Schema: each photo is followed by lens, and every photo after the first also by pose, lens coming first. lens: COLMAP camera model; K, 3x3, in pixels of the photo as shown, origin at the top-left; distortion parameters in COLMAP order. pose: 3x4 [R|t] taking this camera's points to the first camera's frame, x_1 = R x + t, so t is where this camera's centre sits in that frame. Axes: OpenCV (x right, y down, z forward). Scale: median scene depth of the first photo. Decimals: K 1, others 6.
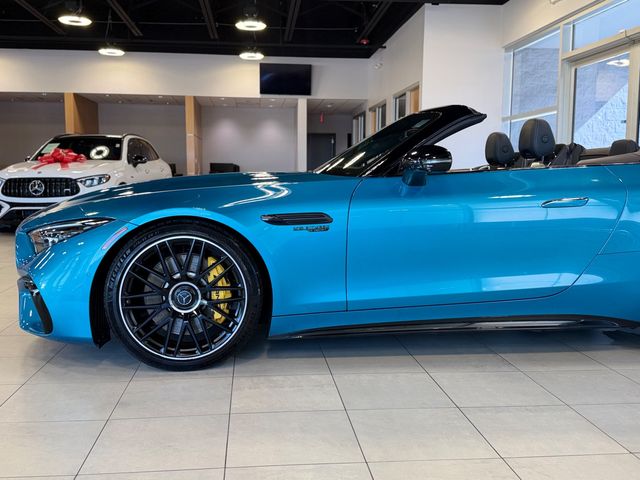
lens RADIAL K [[643.1, 0, 320.2], [0, 643.1, 229.2], [0, 0, 1]] dist [0.067331, 0.000000]
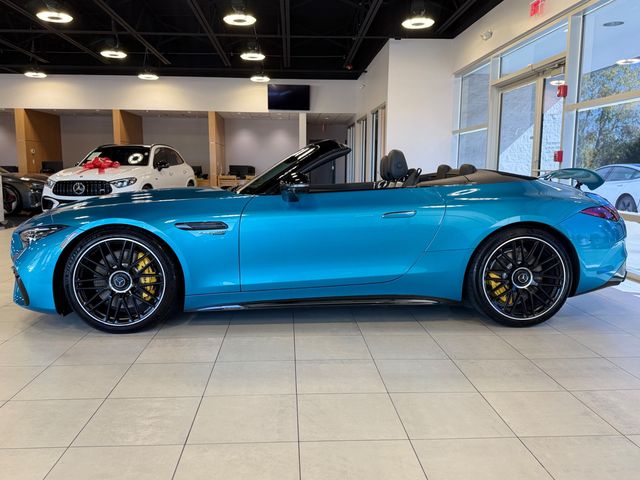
lens RADIAL K [[533.1, 0, 321.5], [0, 533.1, 234.6], [0, 0, 1]] dist [0.065542, -0.046237]
pose [[0.999007, 0.005316, -0.044246, 0.078525], [-0.003662, 0.999295, 0.037377, -0.011803], [0.044414, -0.037178, 0.998321, -0.041050]]
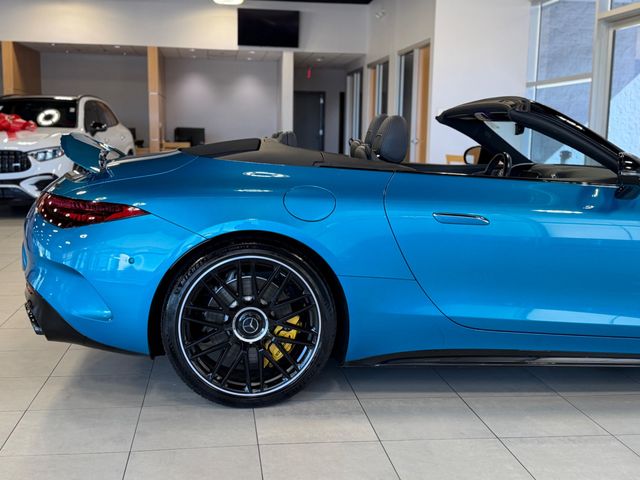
lens RADIAL K [[777.1, 0, 319.5], [0, 777.1, 226.4], [0, 0, 1]] dist [0.066263, 0.000000]
pose [[0.999566, 0.007748, 0.028437, -0.019986], [-0.008757, 0.999331, 0.035521, -0.017353], [-0.028142, -0.035754, 0.998964, -0.029756]]
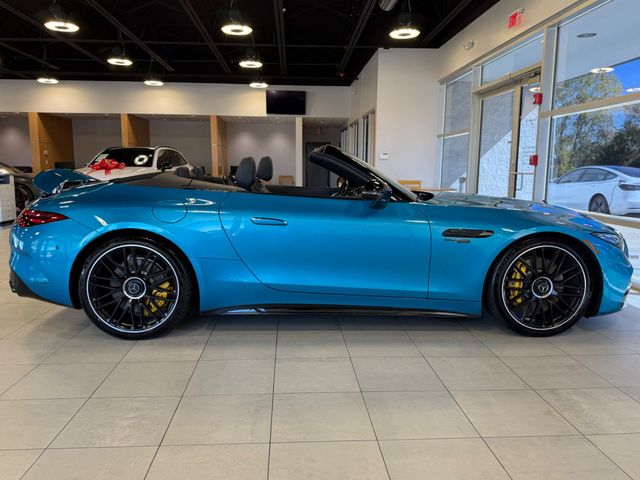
lens RADIAL K [[493.6, 0, 321.8], [0, 493.6, 235.2], [0, 0, 1]] dist [0.057901, -0.033538]
pose [[0.999151, 0.007531, -0.040495, 0.089100], [-0.005514, 0.998750, 0.049688, -0.017049], [0.040819, -0.049422, 0.997944, -0.030888]]
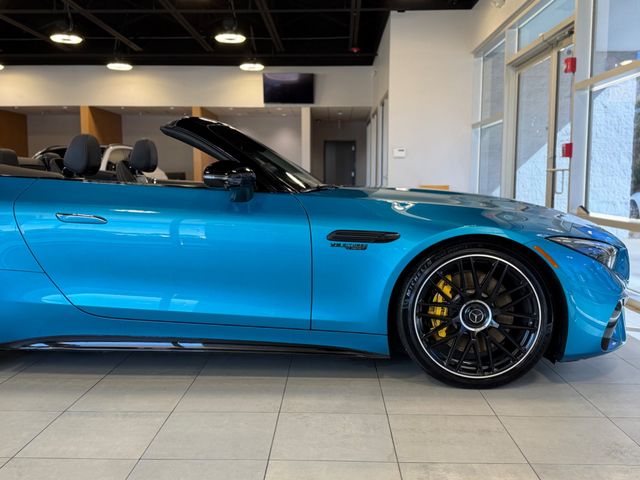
lens RADIAL K [[643.1, 0, 321.6], [0, 643.1, 233.0], [0, 0, 1]] dist [0.067331, 0.000000]
pose [[0.991502, 0.006465, -0.129933, 0.185726], [-0.006836, 0.999974, -0.002406, -0.003864], [0.129914, 0.003274, 0.991520, 0.000806]]
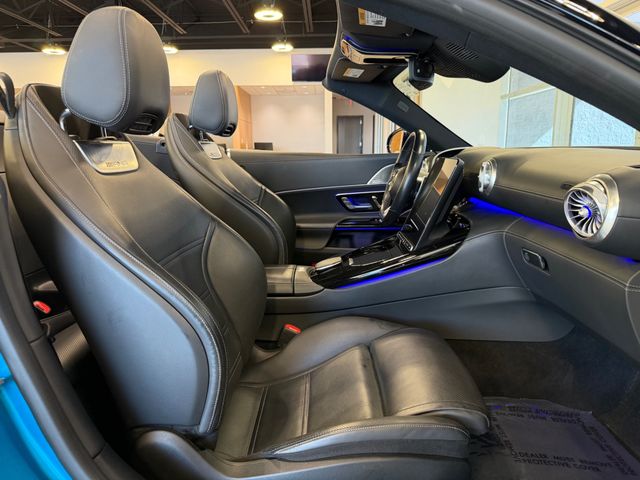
lens RADIAL K [[450.1, 0, 321.5], [0, 450.1, 241.9], [0, 0, 1]] dist [-0.020304, -0.008798]
pose [[0.993873, 0.012387, -0.109829, 0.076461], [0.000718, 0.992955, 0.118488, -0.023215], [0.110523, -0.117841, 0.986863, 0.230707]]
